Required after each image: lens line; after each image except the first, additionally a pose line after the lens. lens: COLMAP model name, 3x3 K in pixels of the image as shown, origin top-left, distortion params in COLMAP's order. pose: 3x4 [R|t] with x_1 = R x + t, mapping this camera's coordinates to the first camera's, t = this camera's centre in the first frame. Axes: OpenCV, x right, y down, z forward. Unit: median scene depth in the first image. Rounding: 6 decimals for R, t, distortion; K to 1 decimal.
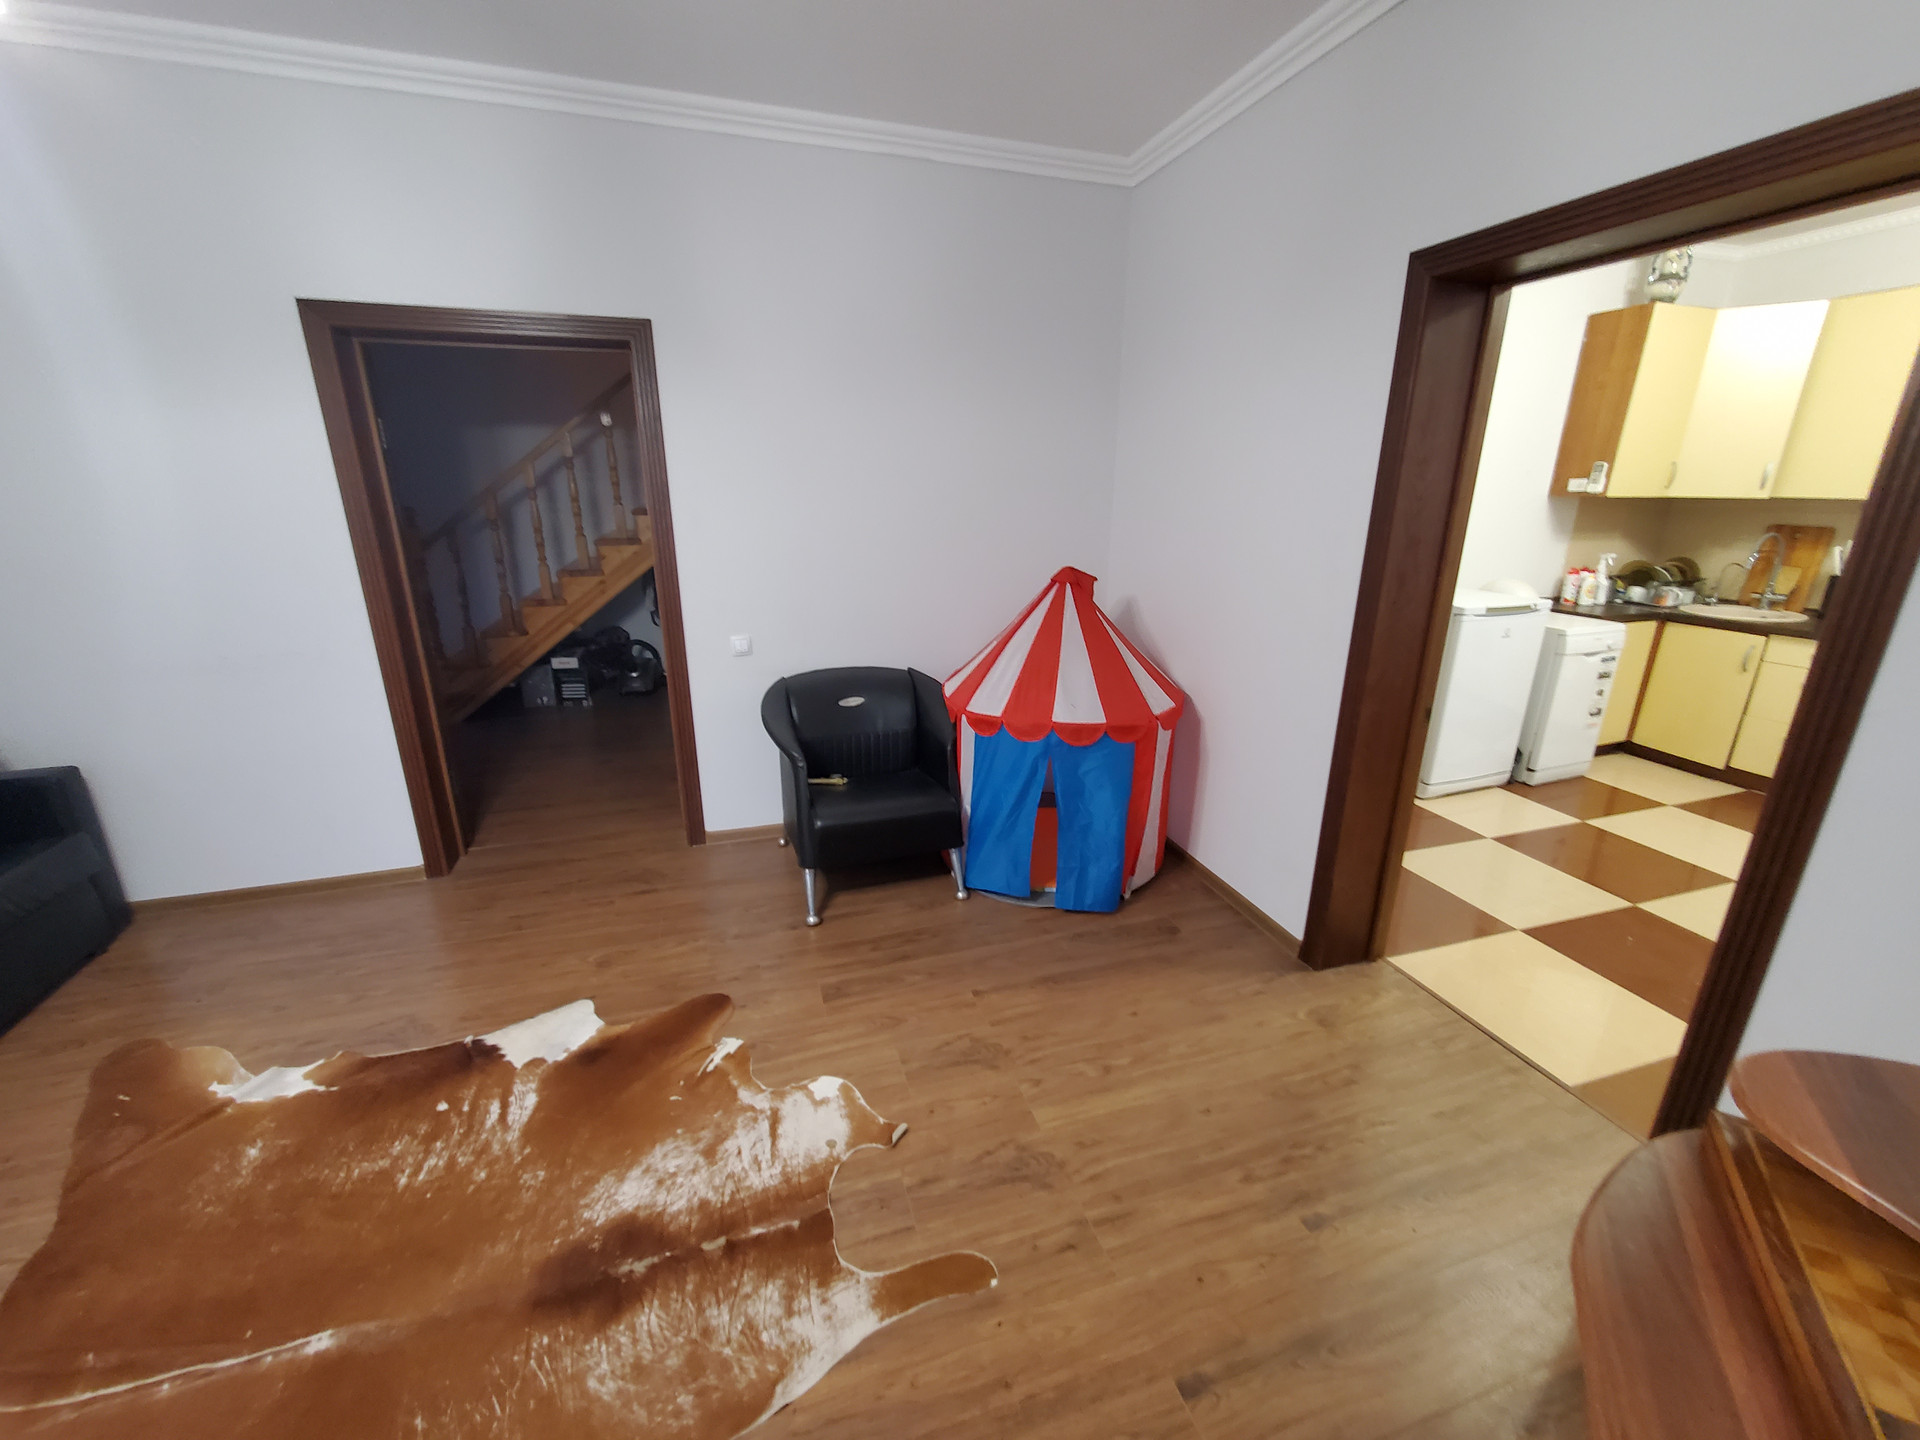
lens RADIAL K [[759.9, 0, 960.0], [0, 759.9, 720.0], [0, 0, 1]] dist [-0.000835, 0.000290]
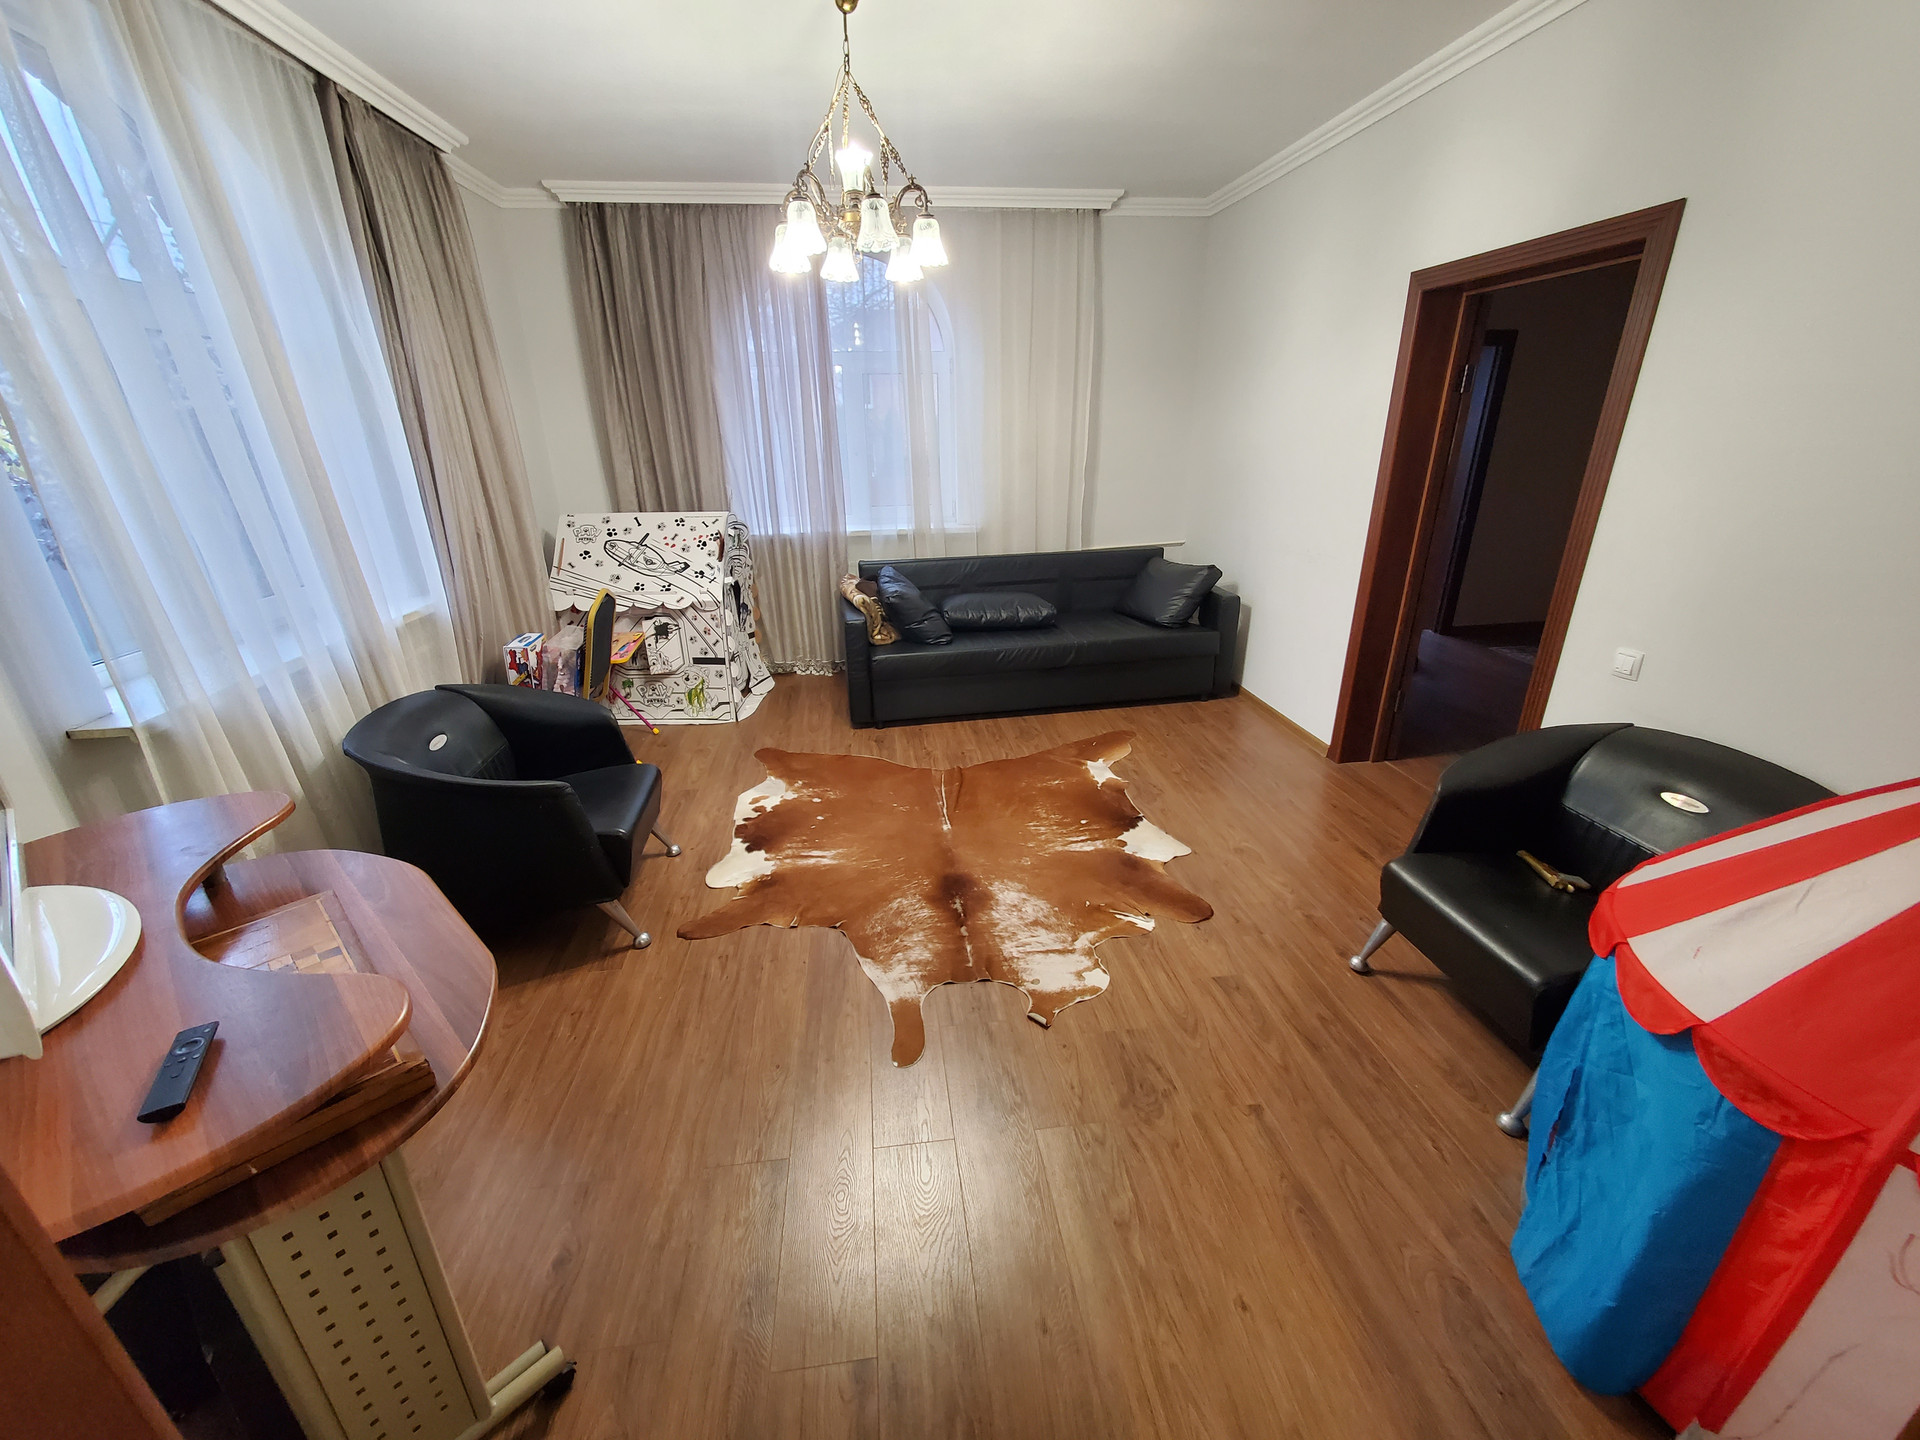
lens RADIAL K [[764.2, 0, 960.0], [0, 764.2, 720.0], [0, 0, 1]] dist [0.007939, -0.006339]
pose [[-0.182648, 0.359971, -0.914910, 0.811805], [-0.275147, 0.874666, 0.399066, -0.273054], [0.943893, 0.324623, -0.060711, 0.784740]]
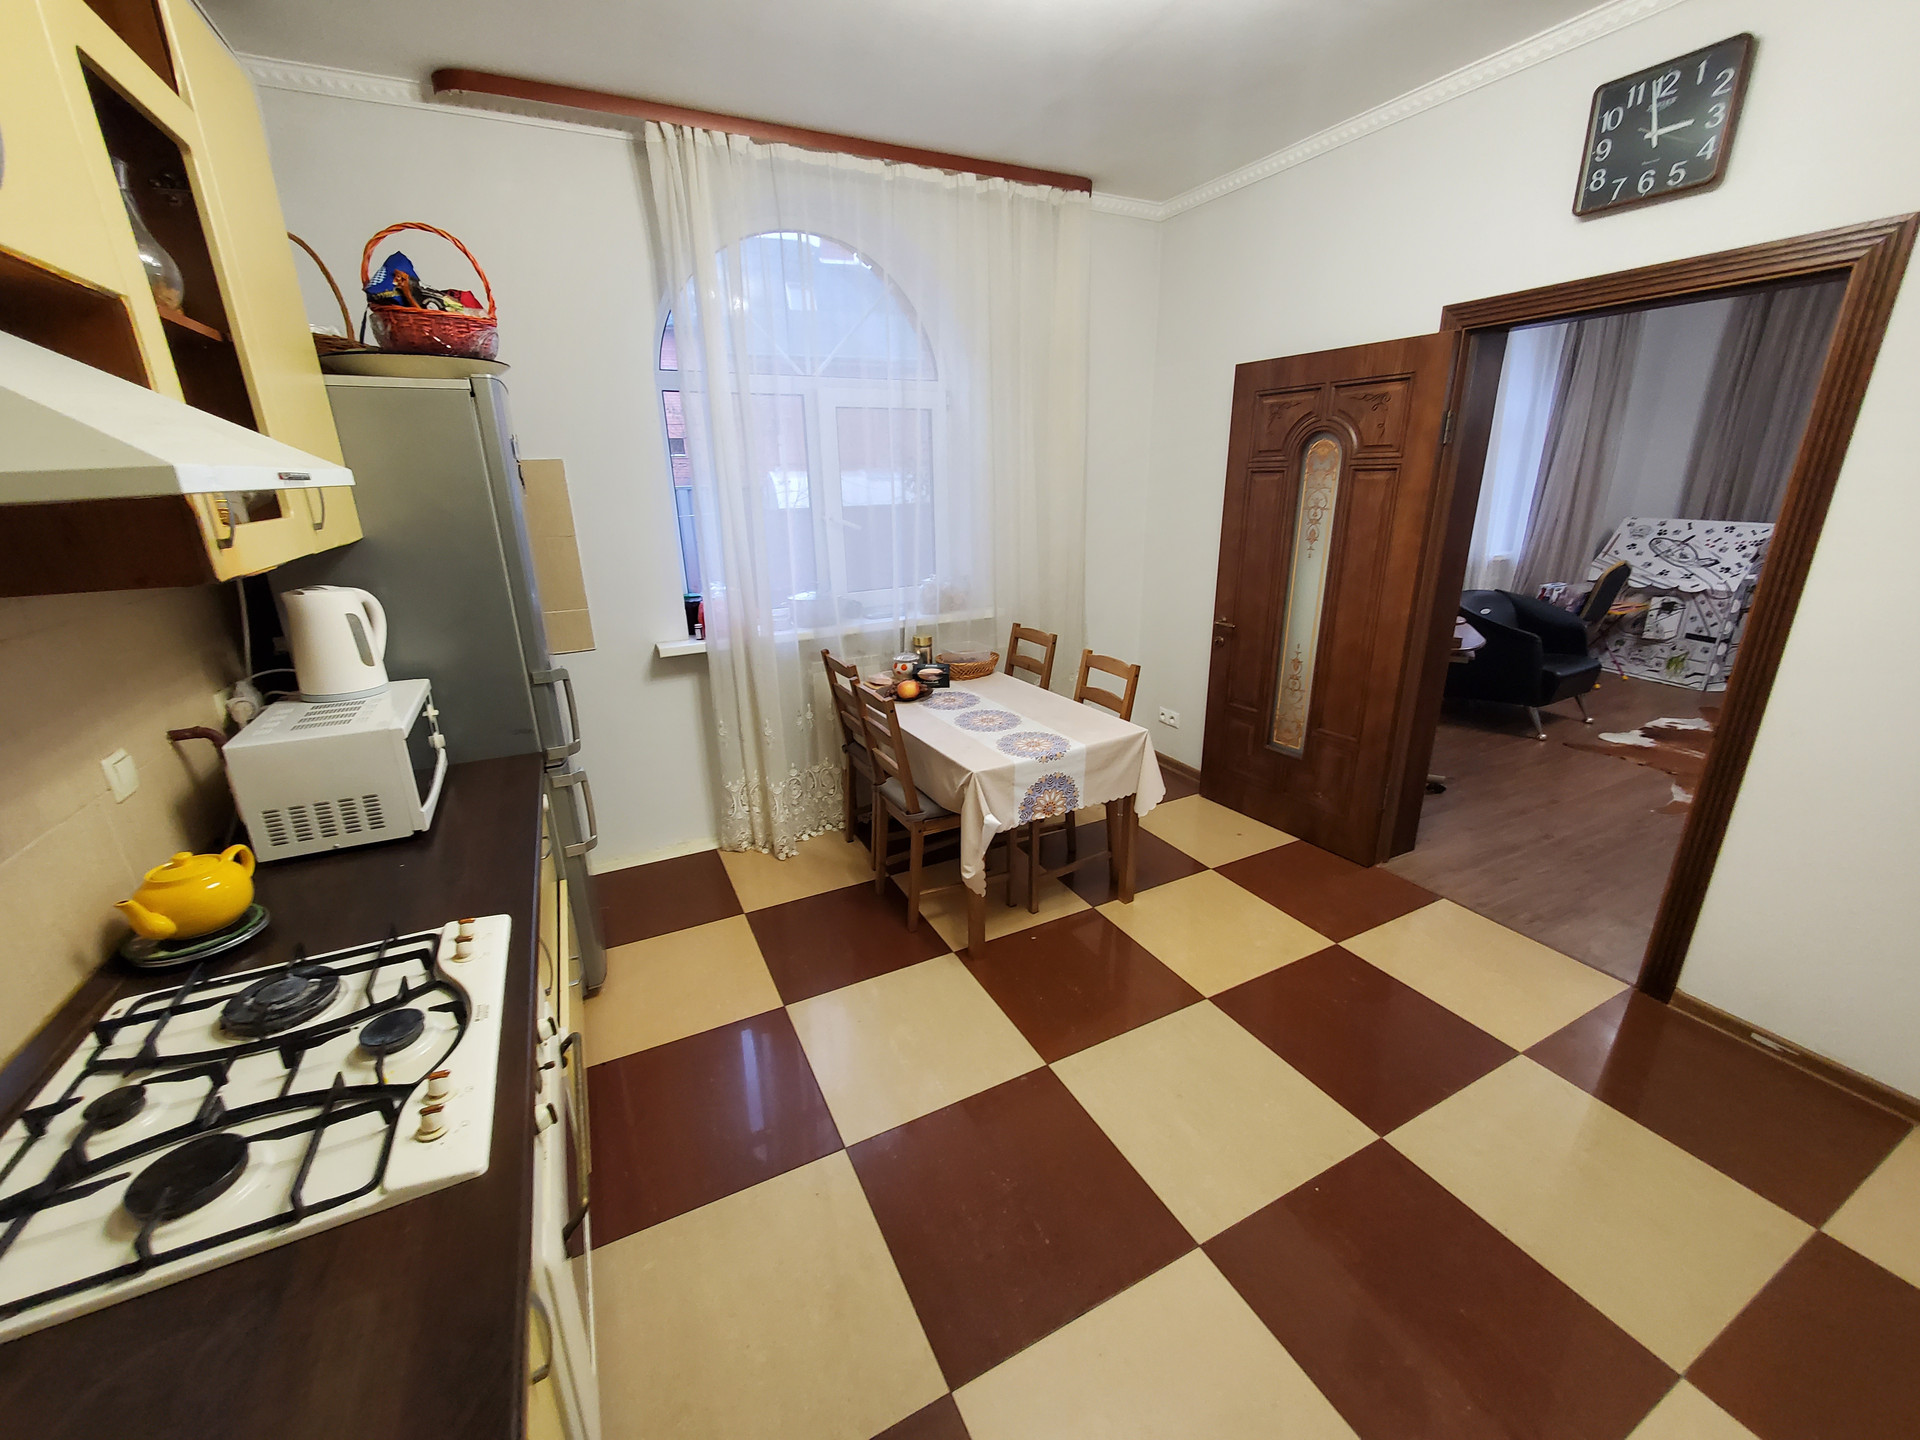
lens RADIAL K [[759.9, 0, 960.0], [0, 759.9, 720.0], [0, 0, 1]] dist [-0.000835, 0.000290]
pose [[-0.986489, 0.069297, -0.148453, 2.040790], [-0.029746, 0.815315, 0.578253, -0.643815], [0.161107, 0.574856, -0.802238, 1.948242]]
